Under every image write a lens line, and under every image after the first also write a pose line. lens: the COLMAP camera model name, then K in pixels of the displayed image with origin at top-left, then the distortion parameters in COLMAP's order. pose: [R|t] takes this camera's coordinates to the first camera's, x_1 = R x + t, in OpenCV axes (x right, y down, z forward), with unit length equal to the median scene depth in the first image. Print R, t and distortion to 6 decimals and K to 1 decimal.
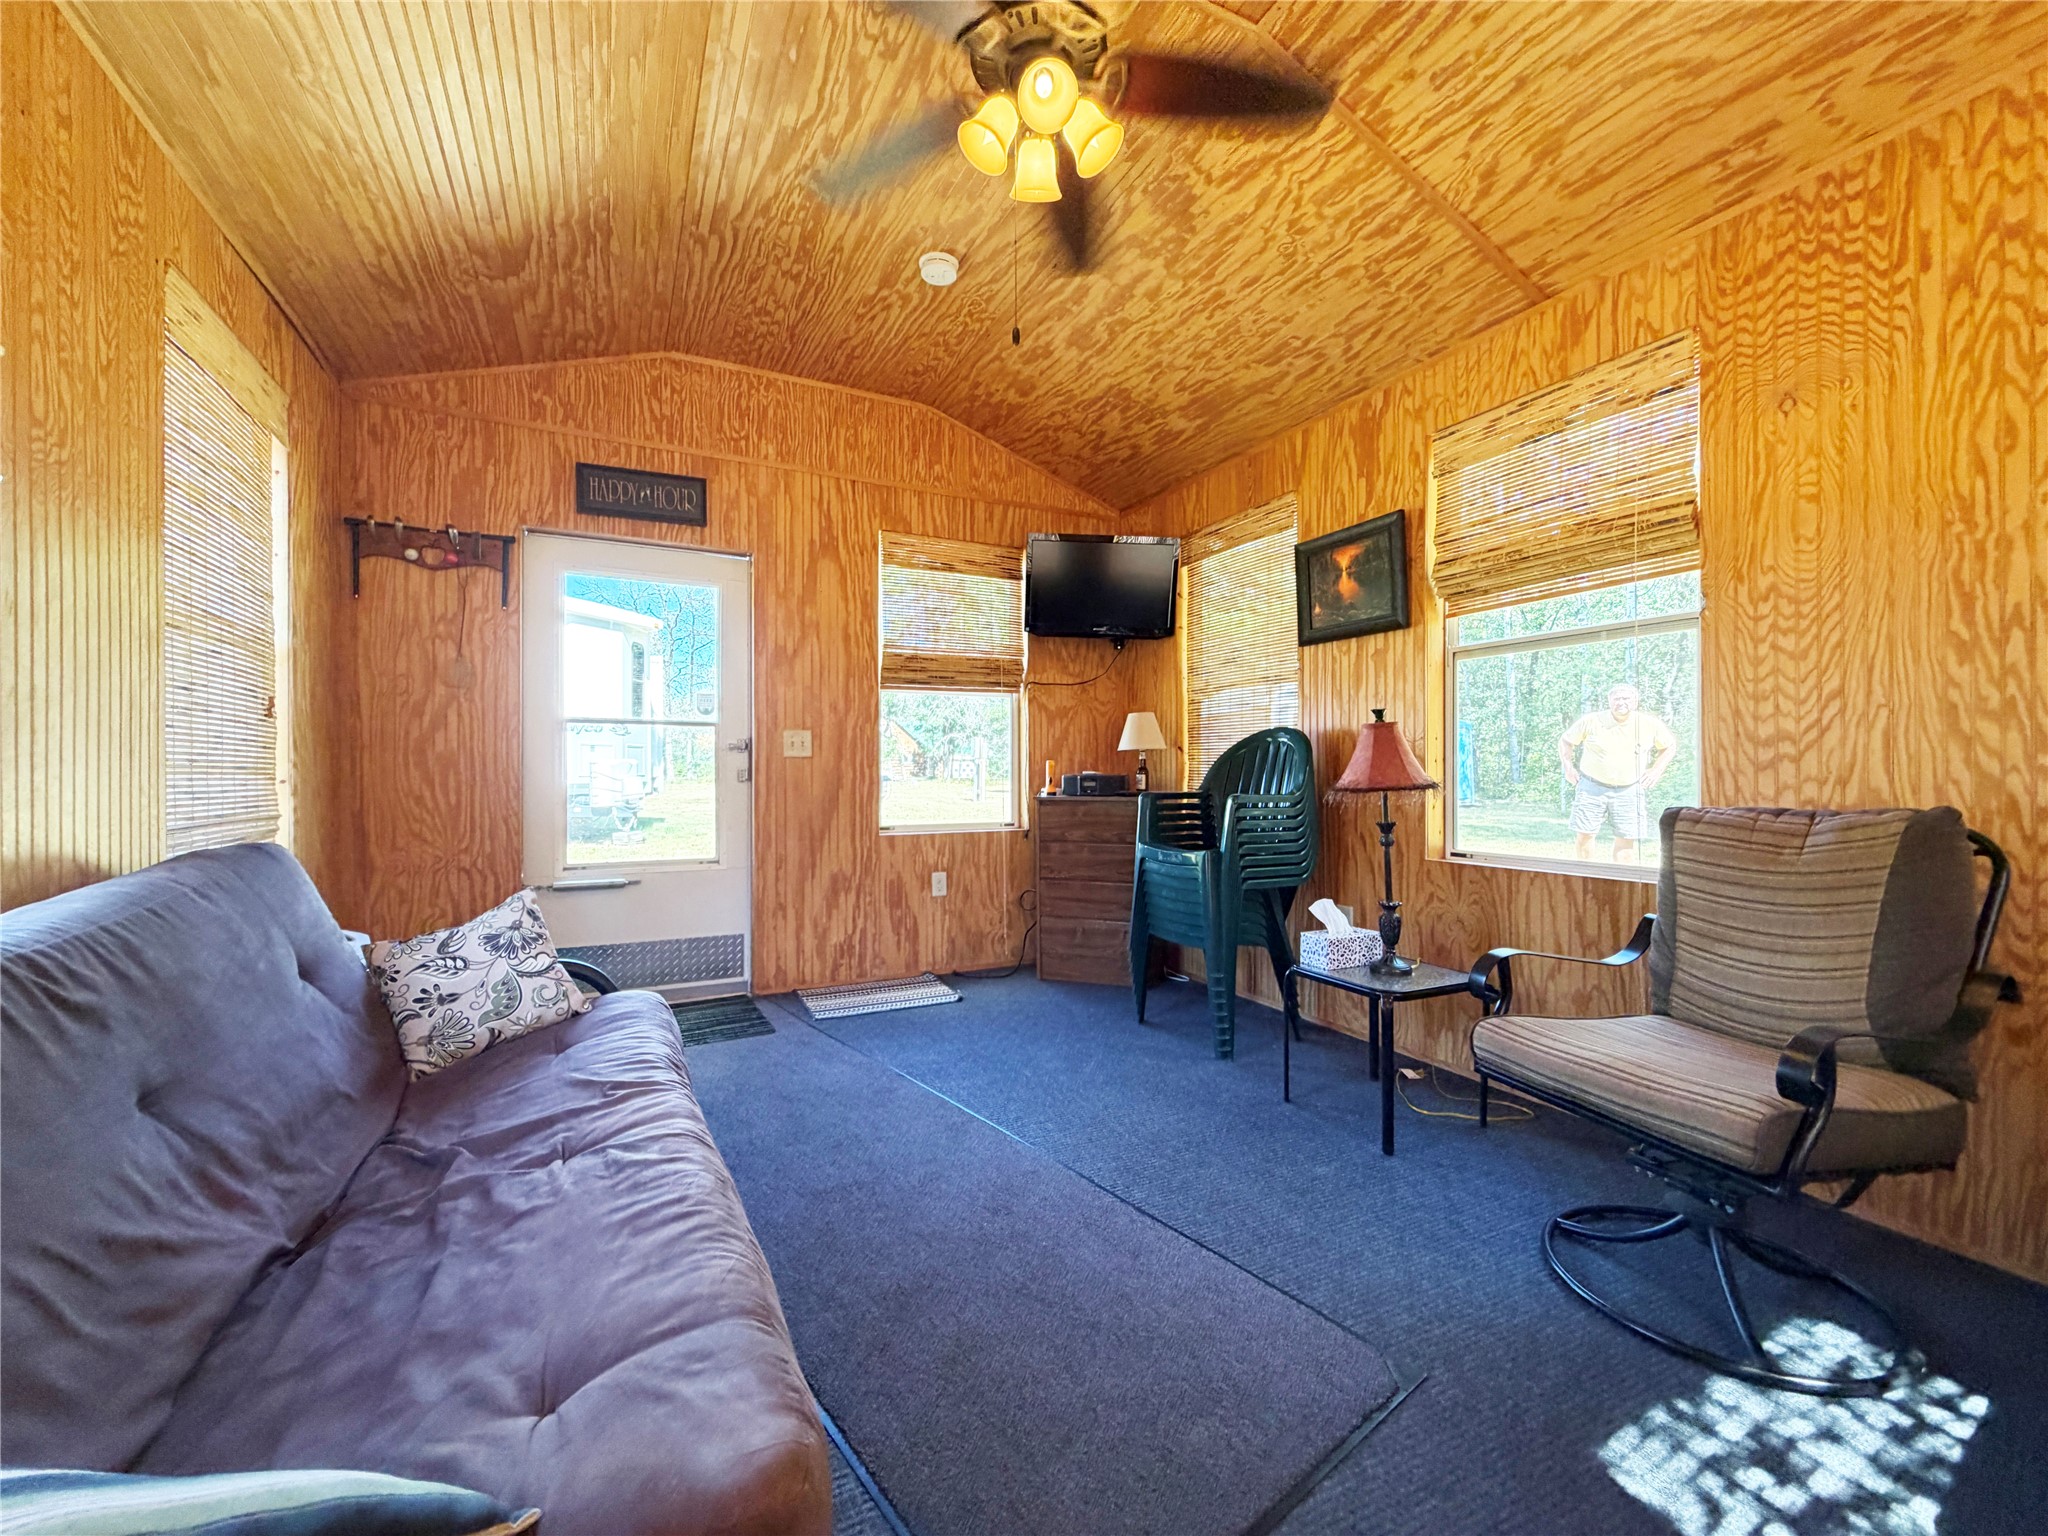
lens RADIAL K [[818.0, 0, 1022.3], [0, 818.0, 770.4], [0, 0, 1]] dist [0.000132, 0.000559]
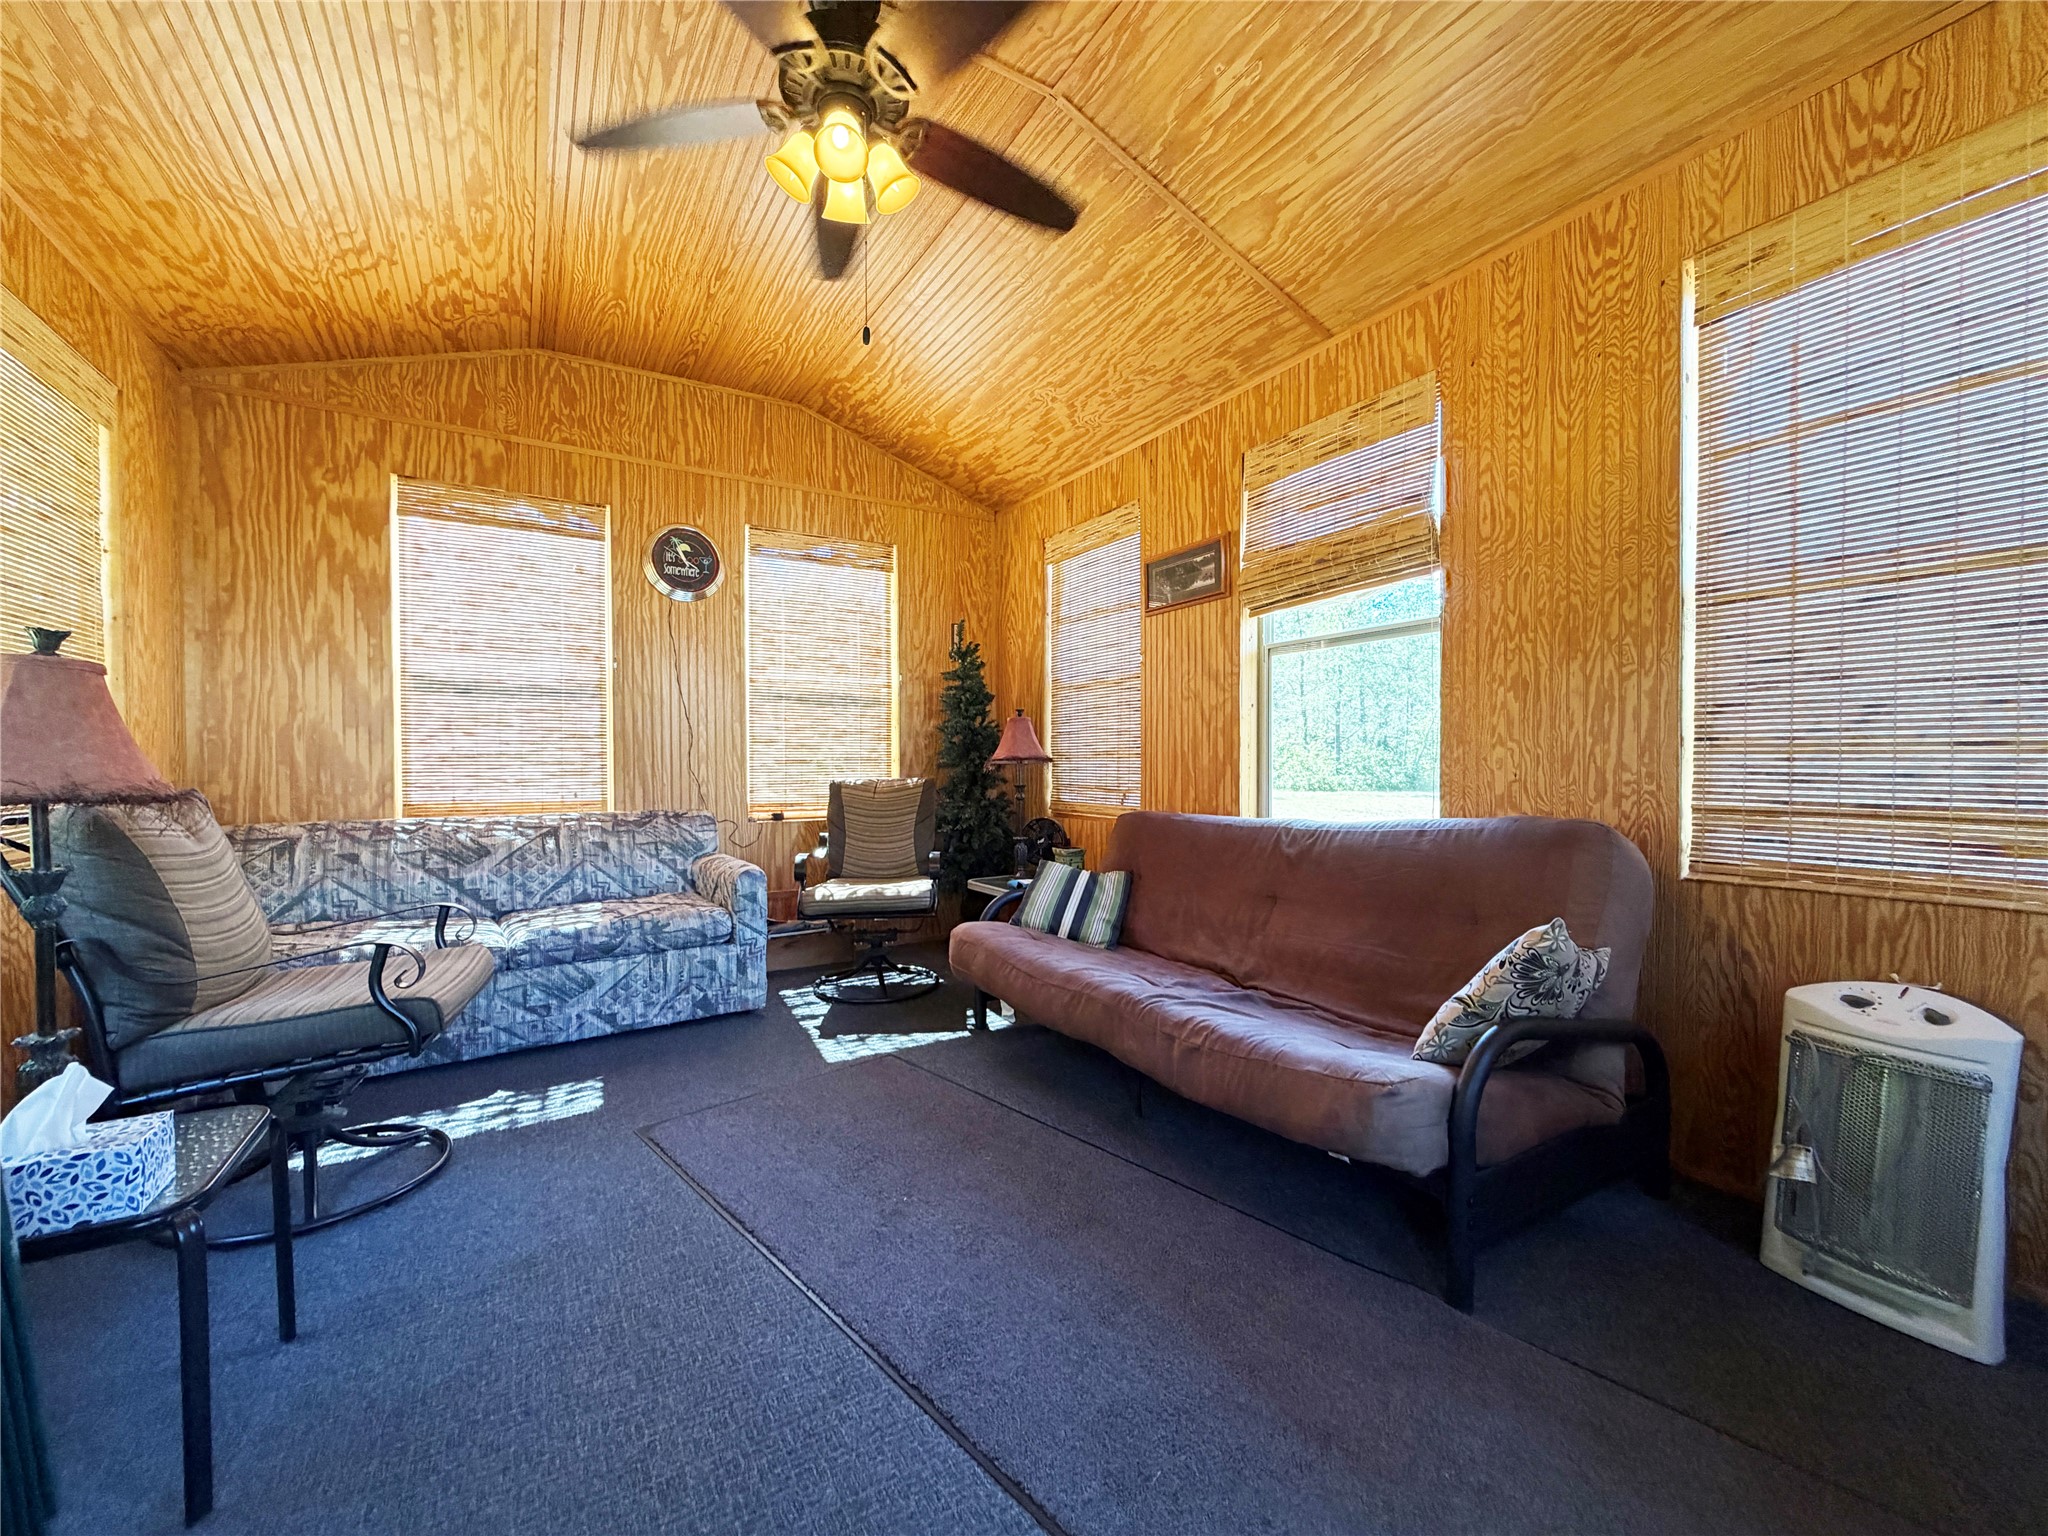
lens RADIAL K [[818.0, 0, 1023.8], [0, 818.0, 769.8], [0, 0, 1]] dist [0.000132, 0.000559]
pose [[-0.996045, 0.004485, -0.088733, -0.151317], [0.003389, 0.999916, 0.012505, 0.001200], [0.088782, 0.012155, -0.995977, 3.028117]]
